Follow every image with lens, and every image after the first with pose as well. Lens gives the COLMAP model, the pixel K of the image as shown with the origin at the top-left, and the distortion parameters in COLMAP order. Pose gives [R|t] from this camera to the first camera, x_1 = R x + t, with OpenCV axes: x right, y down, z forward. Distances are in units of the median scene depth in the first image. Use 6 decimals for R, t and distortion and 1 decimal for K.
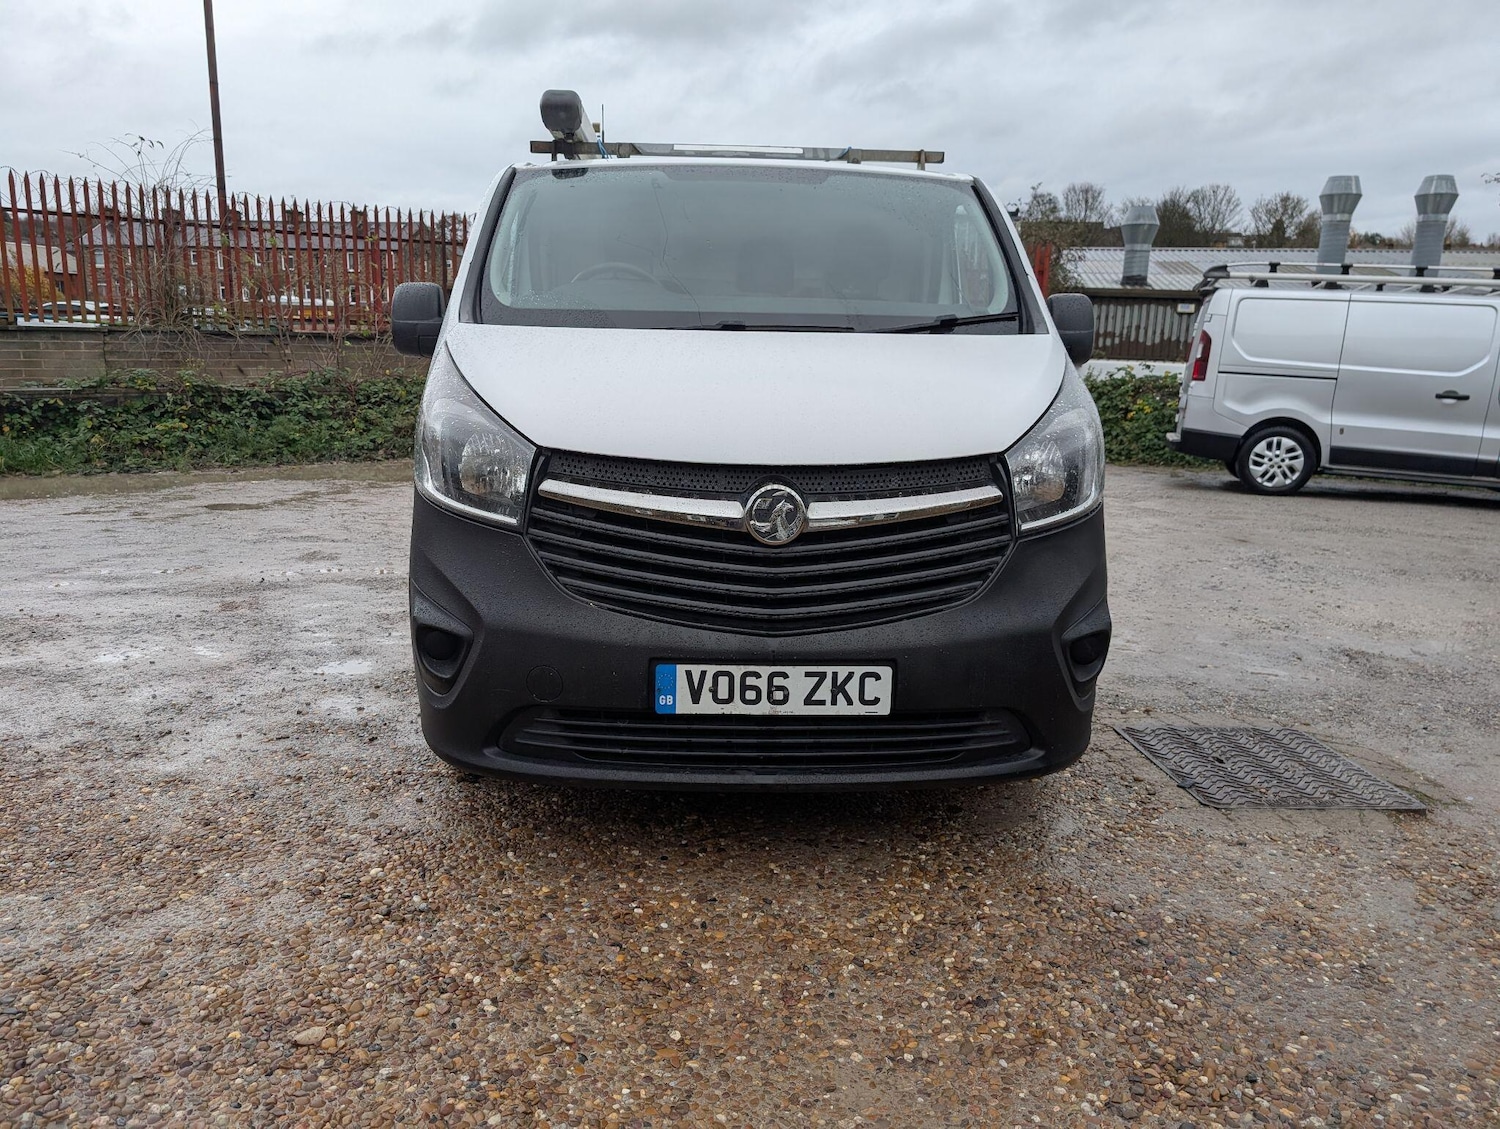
lens RADIAL K [[1091.2, 0, 746.3], [0, 1091.2, 574.2], [0, 0, 1]] dist [0.027051, -0.019375]
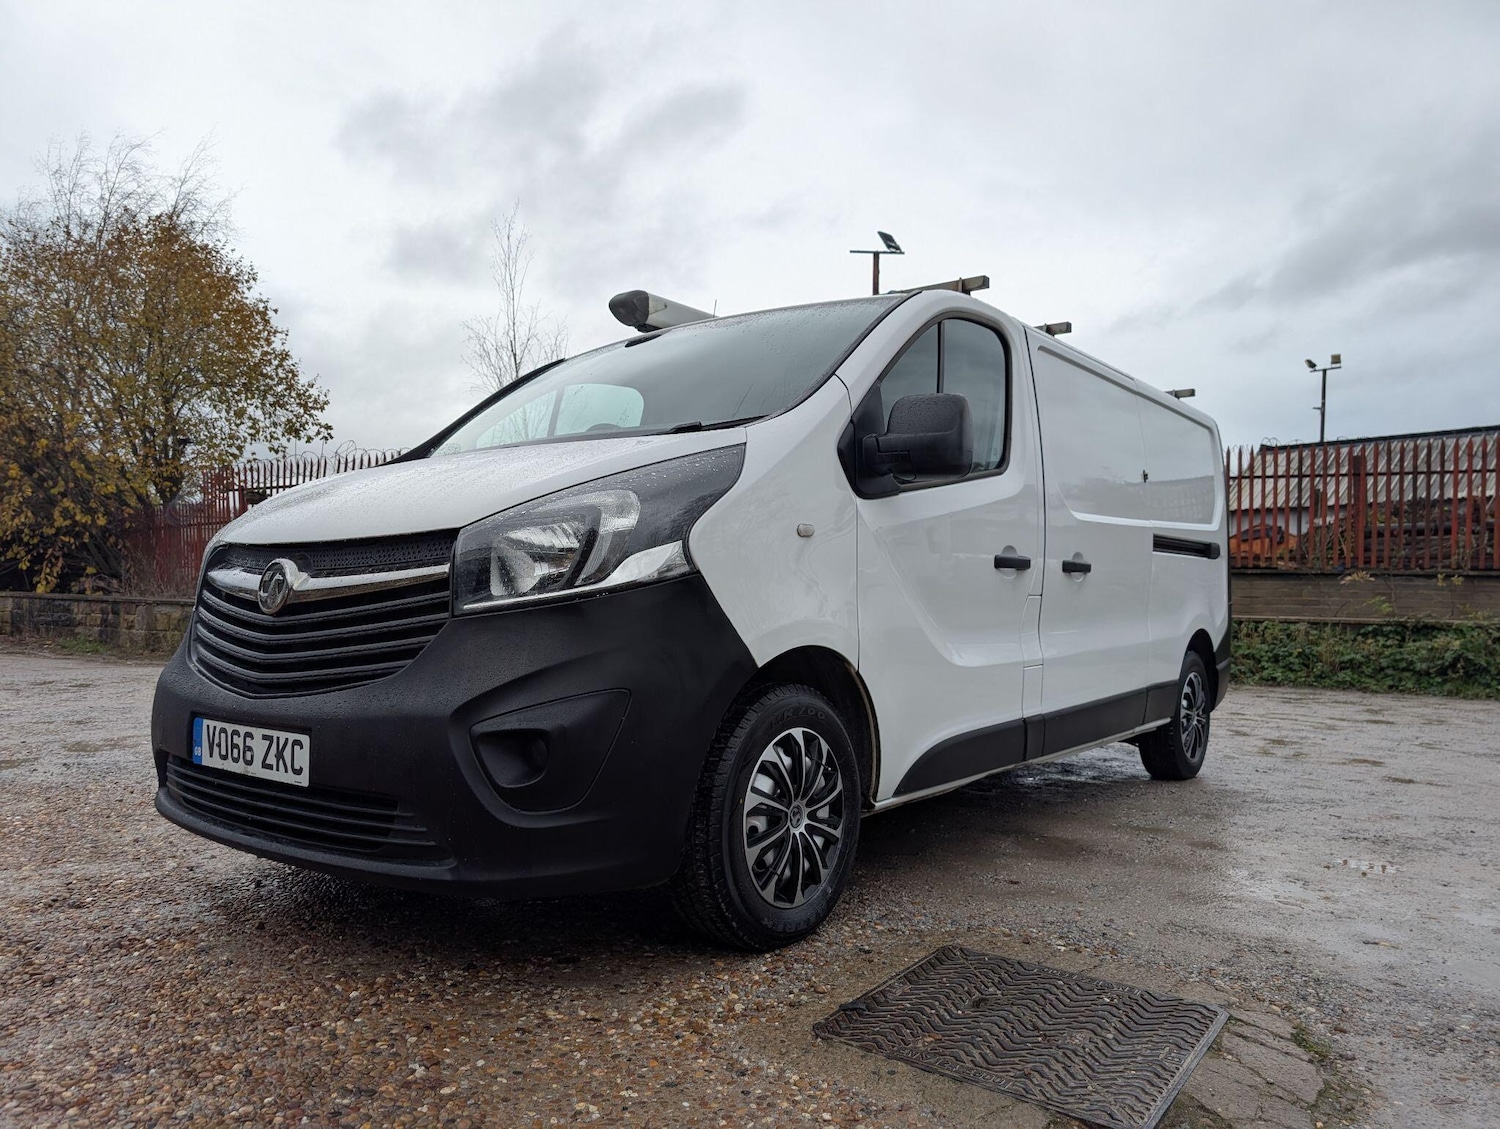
lens RADIAL K [[1091.2, 0, 746.3], [0, 1091.2, 574.2], [0, 0, 1]] dist [0.027051, -0.019375]
pose [[0.753490, -0.027659, -0.656877, 1.079528], [-0.125049, 0.974847, -0.184488, 0.074516], [0.645458, 0.221152, 0.731079, 0.490070]]
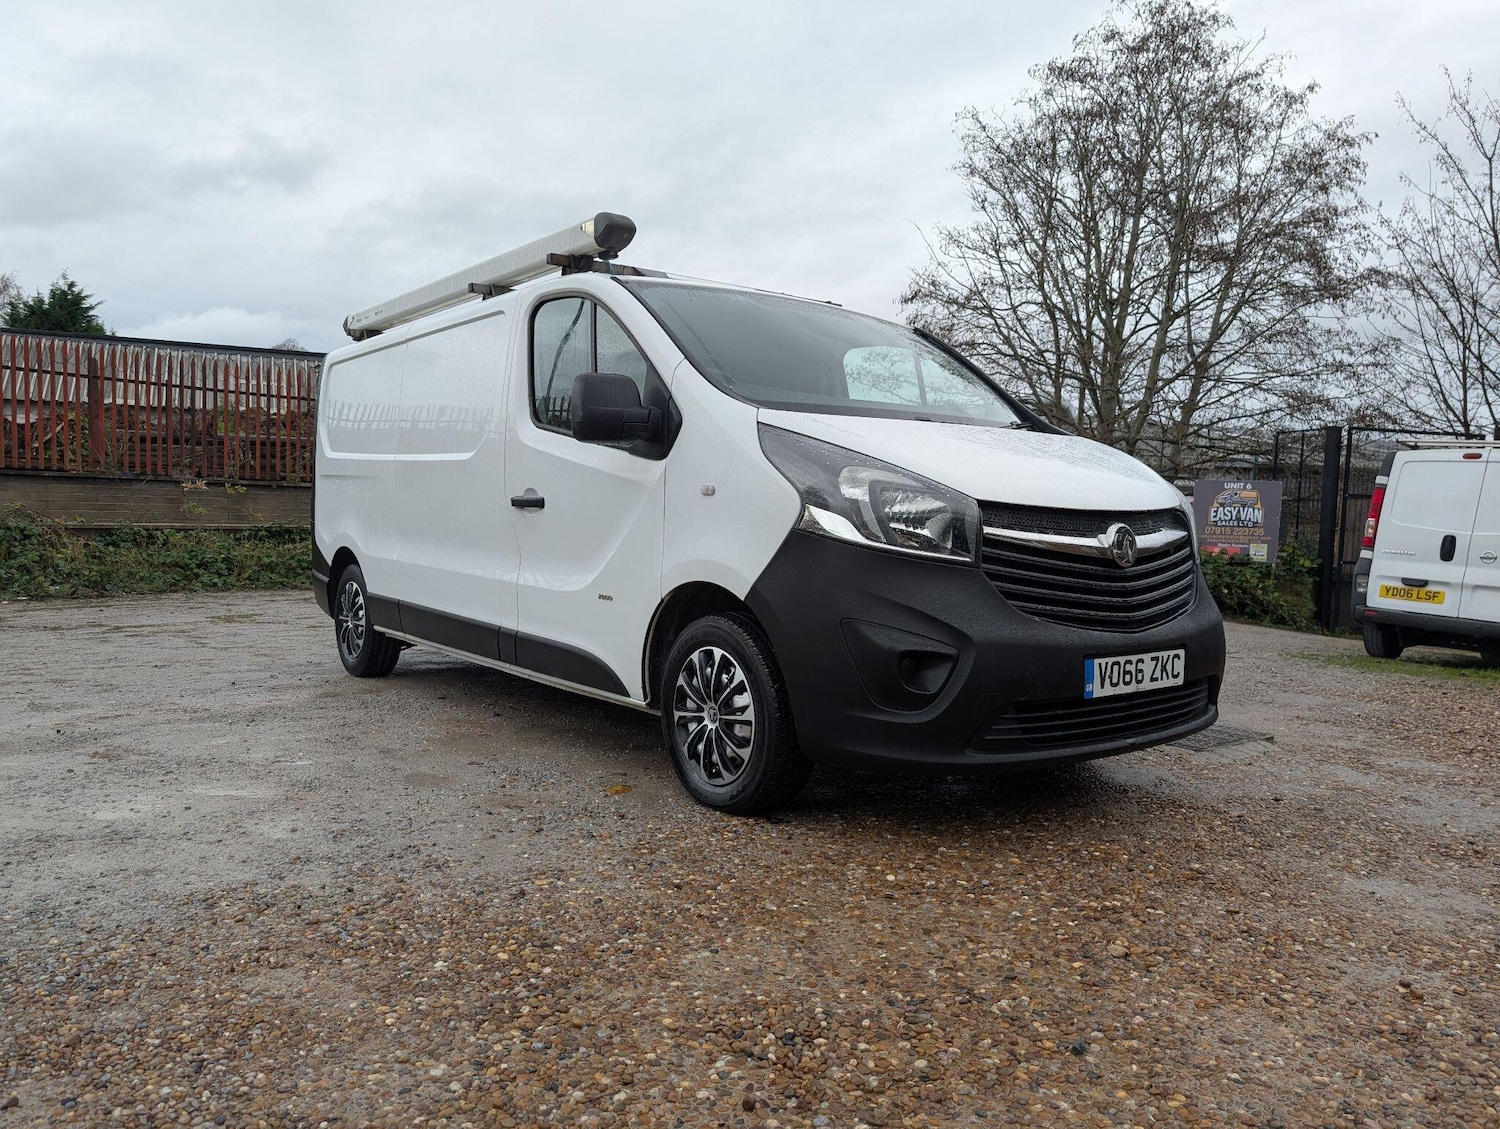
lens RADIAL K [[1091.2, 0, 746.3], [0, 1091.2, 574.2], [0, 0, 1]] dist [0.027051, -0.019375]
pose [[0.822203, -0.040250, 0.567769, -1.136609], [0.114336, 0.988844, -0.095473, 0.058153], [-0.557592, 0.143415, 0.817633, 0.131470]]
